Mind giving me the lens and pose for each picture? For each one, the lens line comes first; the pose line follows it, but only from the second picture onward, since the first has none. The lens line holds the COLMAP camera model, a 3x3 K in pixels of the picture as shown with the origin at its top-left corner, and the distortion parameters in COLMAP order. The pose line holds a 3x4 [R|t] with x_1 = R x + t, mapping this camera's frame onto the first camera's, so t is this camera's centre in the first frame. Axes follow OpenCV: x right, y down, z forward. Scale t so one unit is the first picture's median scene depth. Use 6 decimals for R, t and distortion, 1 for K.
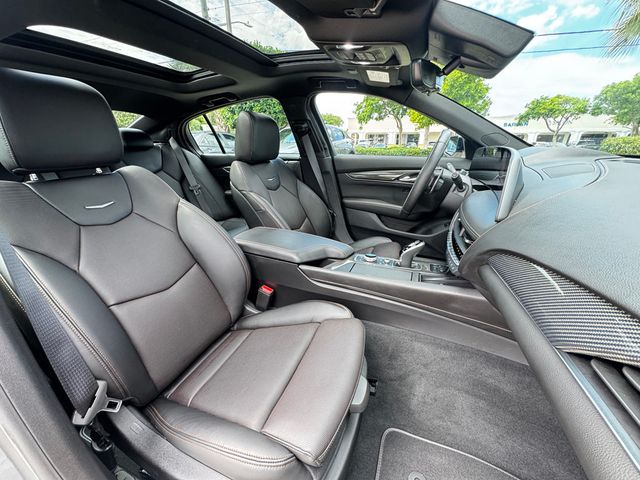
lens RADIAL K [[253.1, 0, 321.4], [0, 253.1, 238.0], [0, 0, 1]] dist [0.000233, 0.000036]
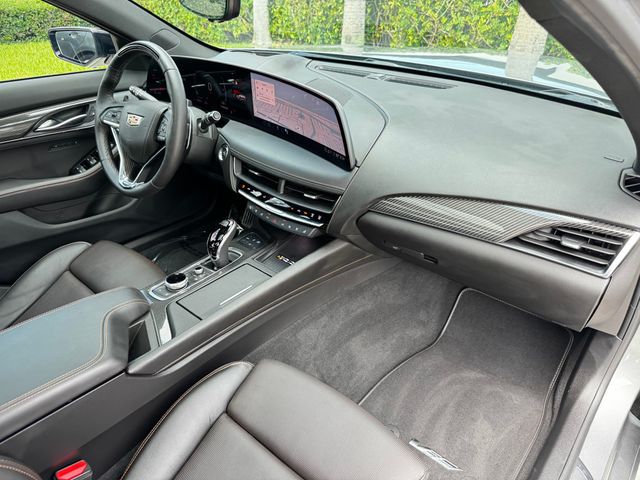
lens RADIAL K [[452.9, 0, 320.0], [0, 452.9, 240.0], [0, 0, 1]] dist [0.008820, -0.002055]
pose [[0.311685, -0.473619, 0.823734, -0.486207], [0.318106, 0.868905, 0.379225, -0.276210], [-0.895355, 0.143836, 0.421486, 0.212387]]
